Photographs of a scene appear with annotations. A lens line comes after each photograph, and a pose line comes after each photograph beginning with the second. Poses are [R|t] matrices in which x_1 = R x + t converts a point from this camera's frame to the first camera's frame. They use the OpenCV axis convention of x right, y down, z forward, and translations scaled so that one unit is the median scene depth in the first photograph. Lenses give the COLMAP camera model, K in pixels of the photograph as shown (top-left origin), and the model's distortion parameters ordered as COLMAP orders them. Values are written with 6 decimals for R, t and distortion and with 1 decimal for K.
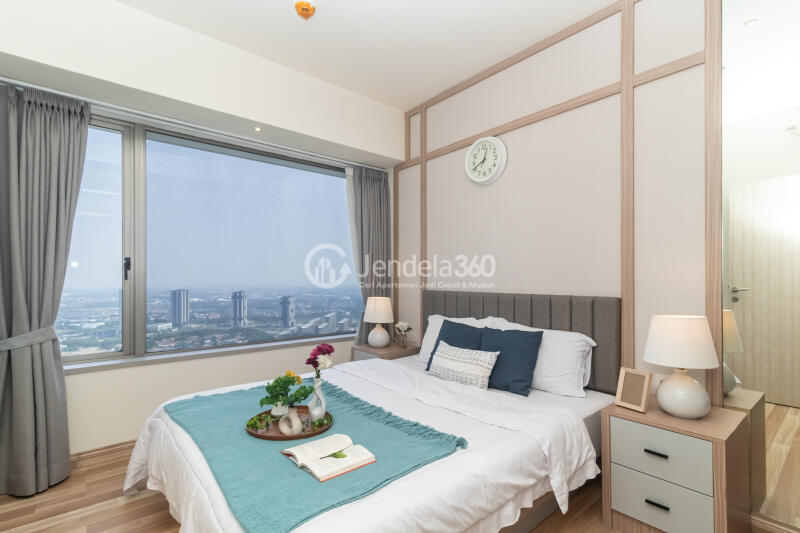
lens RADIAL K [[370.5, 0, 400.0], [0, 370.5, 266.5], [0, 0, 1]] dist [0.024071, -0.000195]
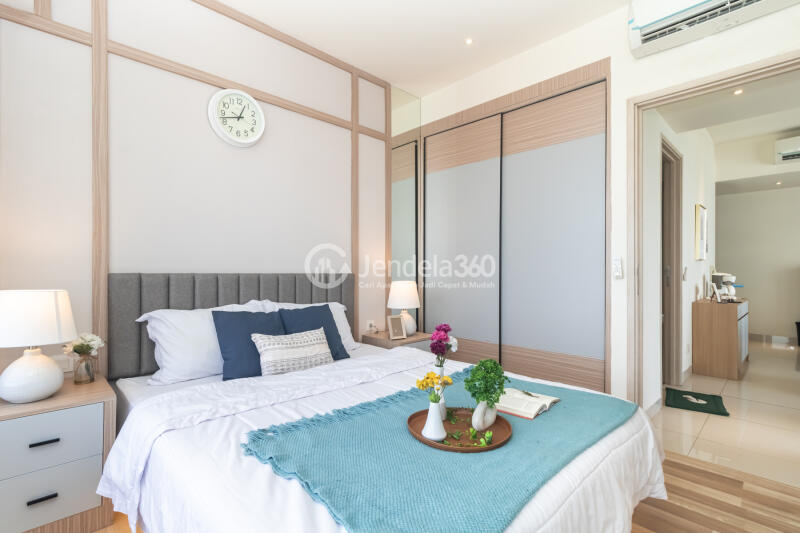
lens RADIAL K [[368.2, 0, 400.0], [0, 368.2, 266.5], [0, 0, 1]] dist [-0.003586, -0.000535]
pose [[-0.056904, -0.014869, 0.998269, -0.648878], [-0.064817, 0.997835, 0.011167, 0.020374], [-0.996273, -0.064069, -0.057744, 0.677696]]
